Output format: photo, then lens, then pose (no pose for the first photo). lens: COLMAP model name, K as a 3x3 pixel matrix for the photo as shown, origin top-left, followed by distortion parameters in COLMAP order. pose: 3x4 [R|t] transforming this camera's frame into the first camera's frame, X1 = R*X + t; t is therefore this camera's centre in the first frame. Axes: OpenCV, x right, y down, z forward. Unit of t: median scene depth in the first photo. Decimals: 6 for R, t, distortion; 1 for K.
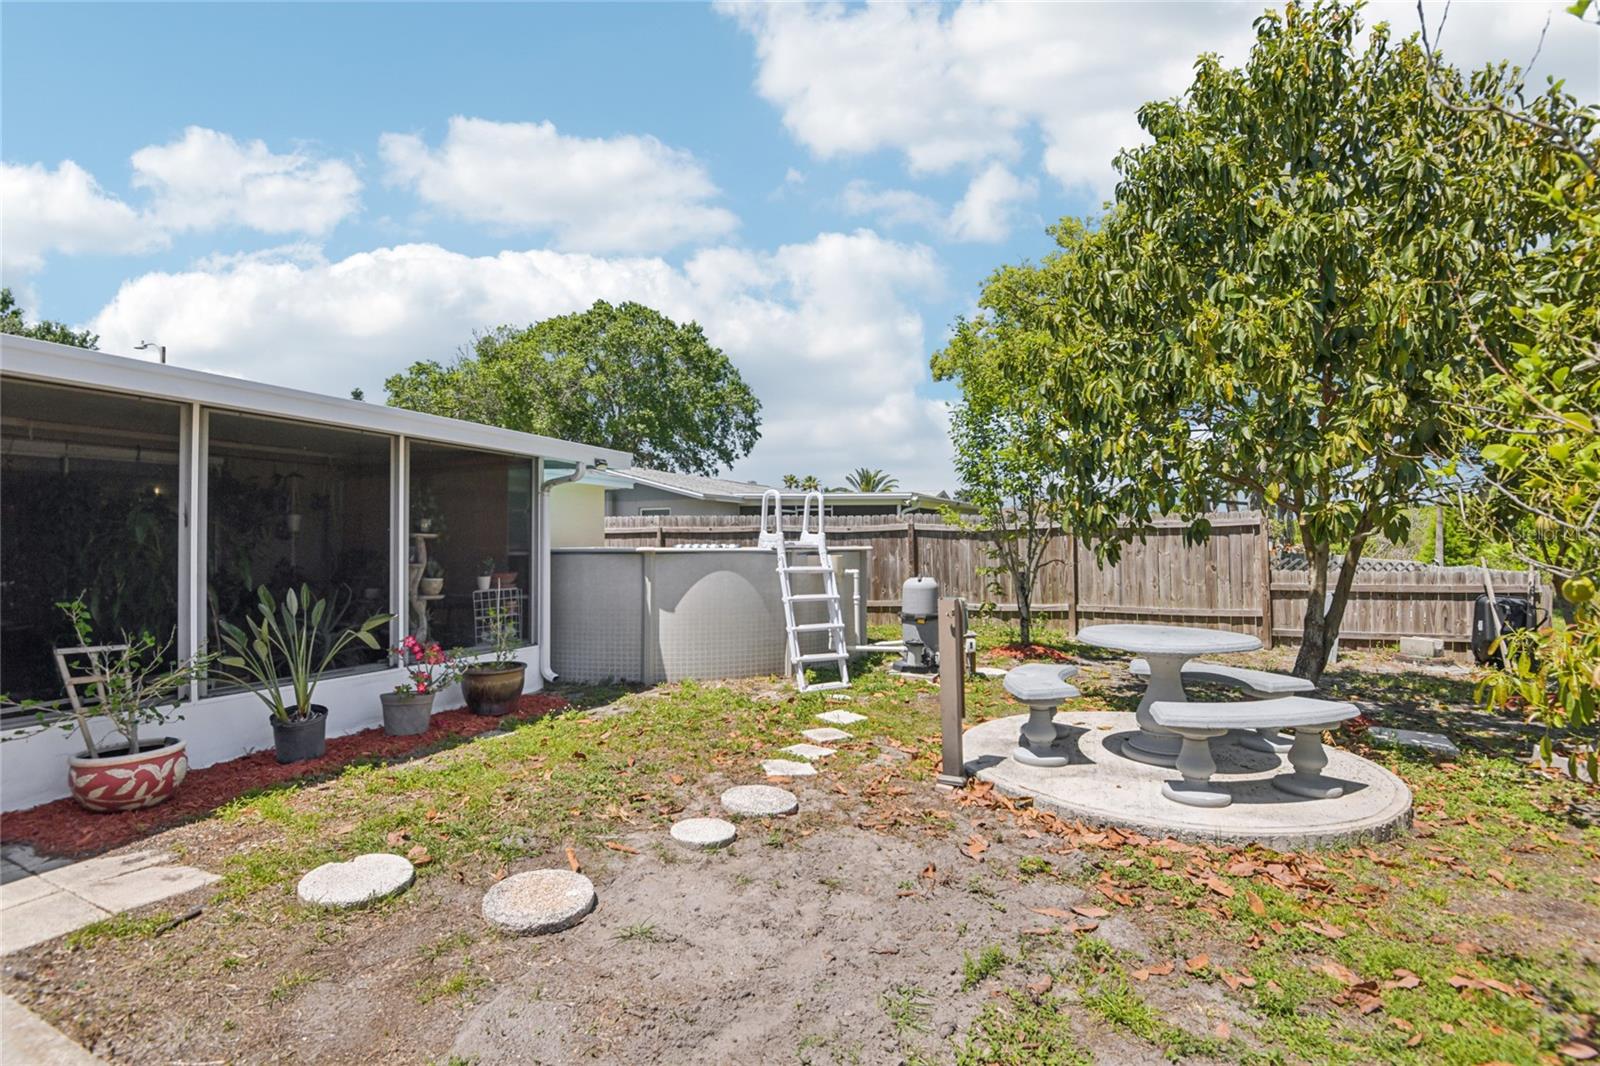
lens RADIAL K [[752.0, 0, 809.4], [0, 752.0, 528.2], [0, 0, 1]] dist [-0.001183, -0.028290]
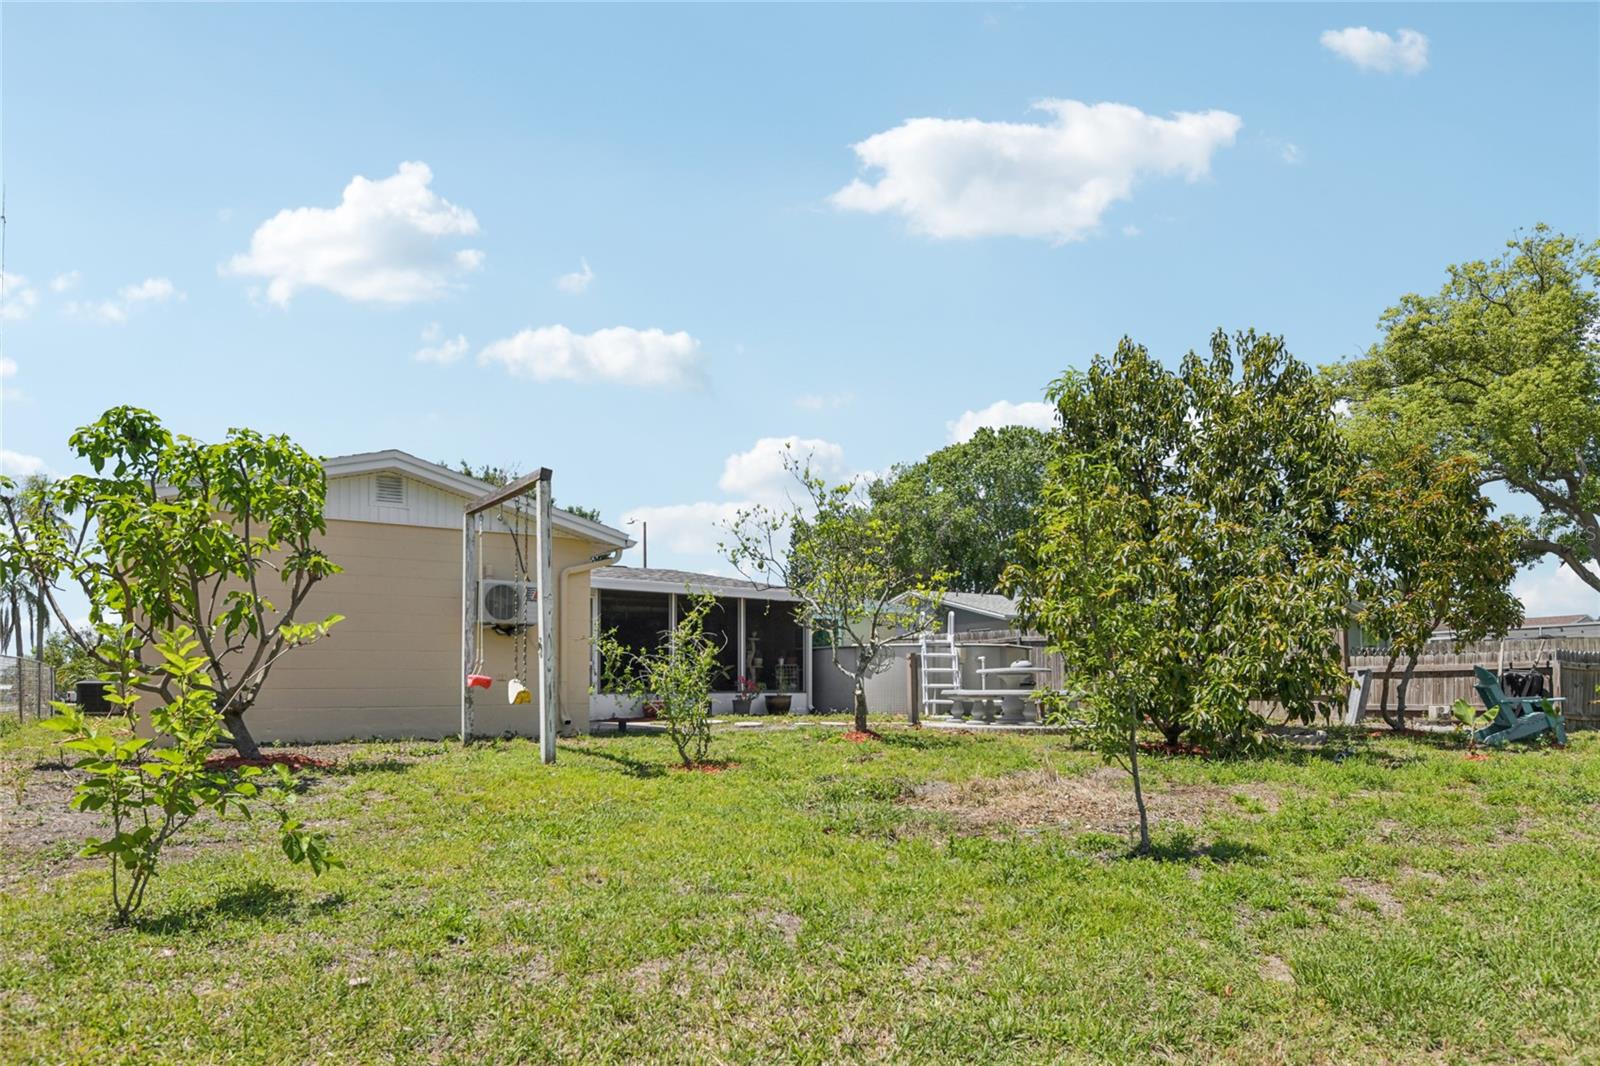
lens RADIAL K [[1001.2, 0, 800.0], [0, 1001.2, 533.0], [0, 0, 1]] dist [-0.002070, -0.000307]
pose [[0.850486, -0.084177, -0.519218, 1.504657], [0.014639, 0.990517, -0.136608, 0.134657], [0.525793, 0.108583, 0.843653, -1.896462]]
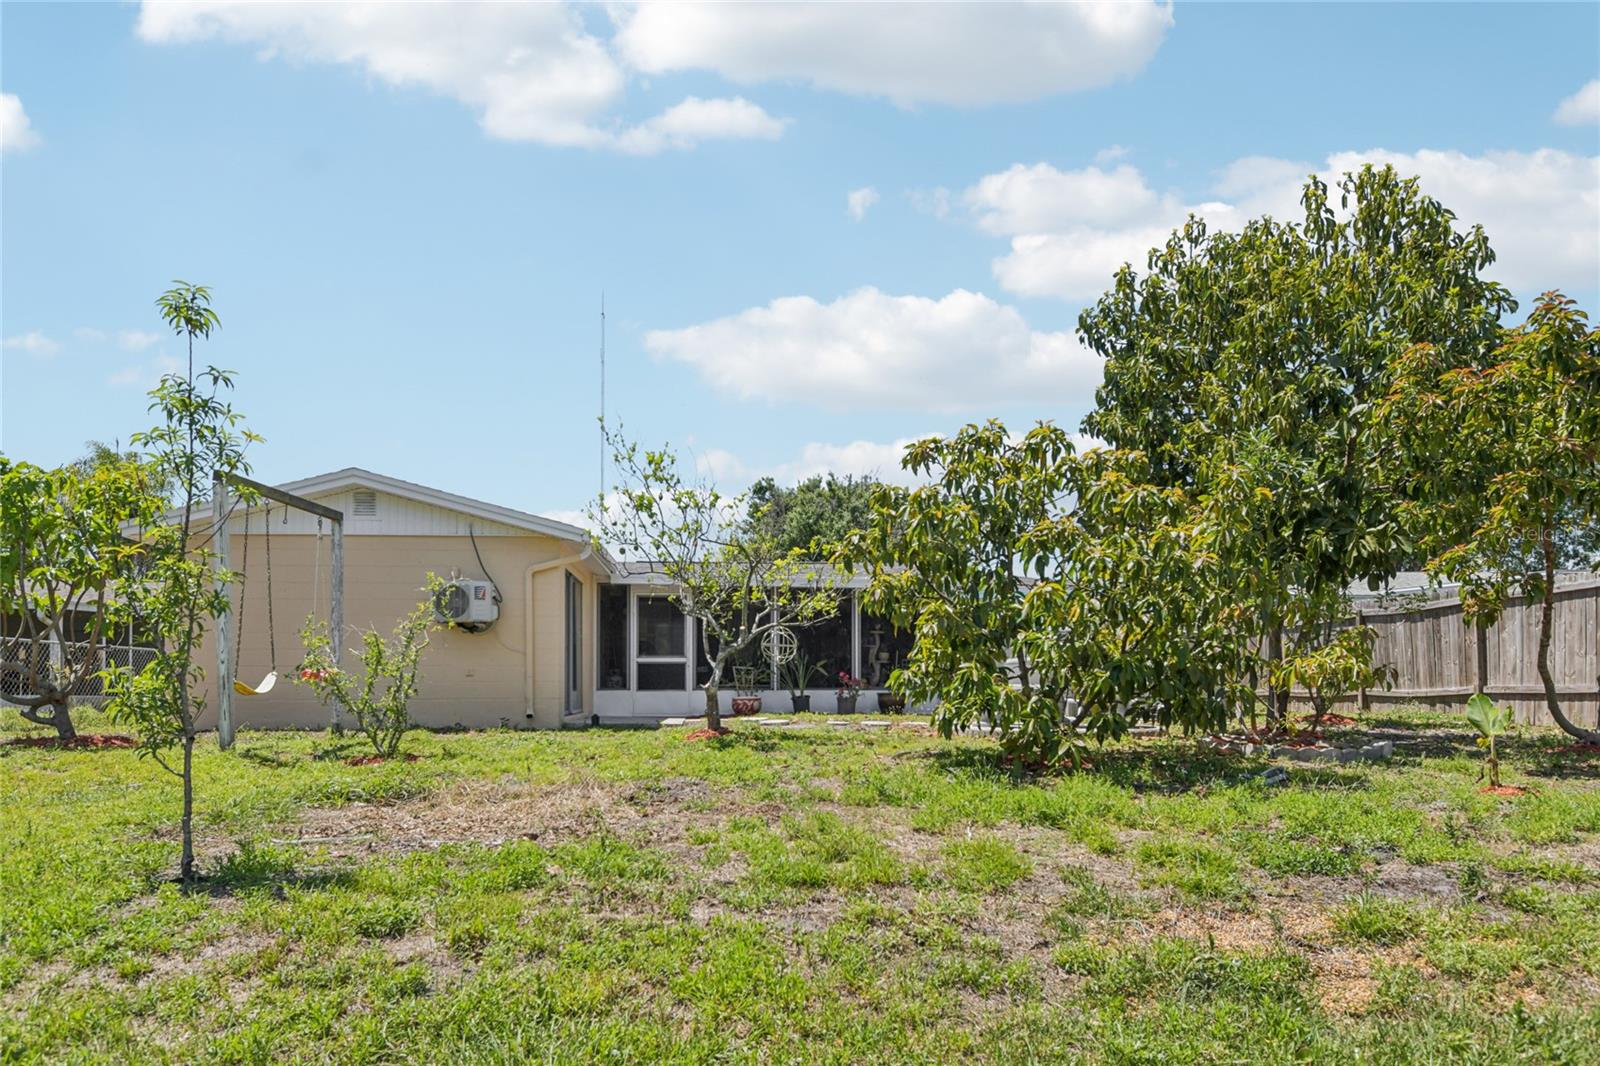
lens RADIAL K [[999.1, 0, 797.3], [0, 999.1, 573.9], [0, 0, 1]] dist [-0.000041, 0.000003]
pose [[0.504874, -0.103984, -0.856907, 2.234737], [0.021699, 0.993933, -0.107827, 0.181074], [0.862920, 0.035845, 0.504067, -0.768645]]
